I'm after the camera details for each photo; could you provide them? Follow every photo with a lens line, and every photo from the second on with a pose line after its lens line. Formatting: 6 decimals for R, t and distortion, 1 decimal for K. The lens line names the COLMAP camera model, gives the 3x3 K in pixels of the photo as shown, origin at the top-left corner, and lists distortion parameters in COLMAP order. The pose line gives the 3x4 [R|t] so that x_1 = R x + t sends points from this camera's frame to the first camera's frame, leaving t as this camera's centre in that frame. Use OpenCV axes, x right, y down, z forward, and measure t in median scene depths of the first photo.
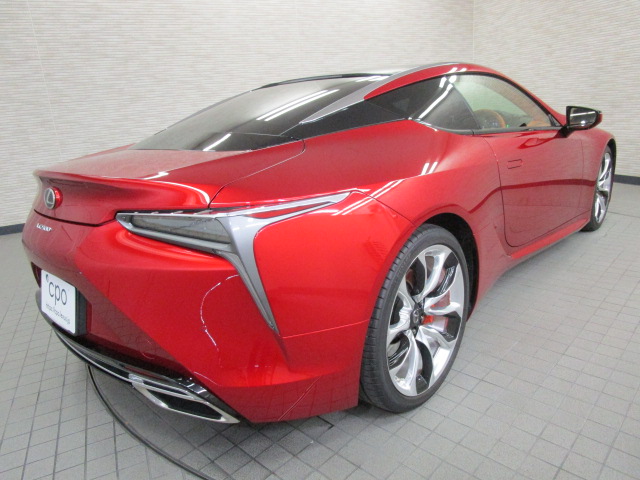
lens RADIAL K [[452.9, 0, 320.0], [0, 452.9, 240.0], [0, 0, 1]] dist [-0.027584, 0.005551]
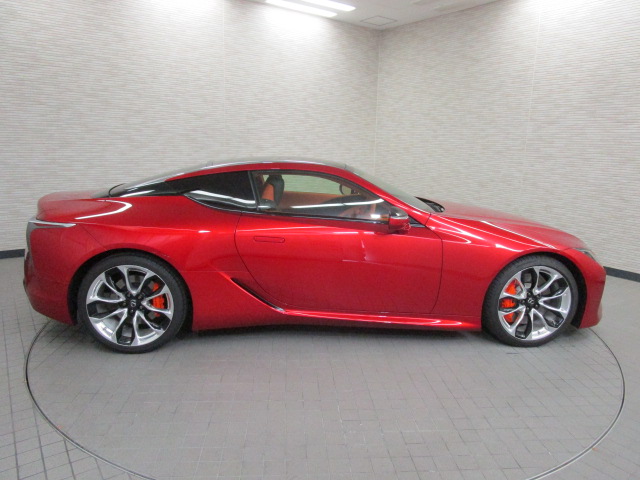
lens RADIAL K [[452.9, 0, 320.0], [0, 452.9, 240.0], [0, 0, 1]] dist [-0.027584, 0.005551]
pose [[0.980042, 0.056043, 0.190725, -0.010963], [-0.039756, 0.995311, -0.088177, -0.020250], [-0.194773, 0.078834, 0.977675, -0.122718]]
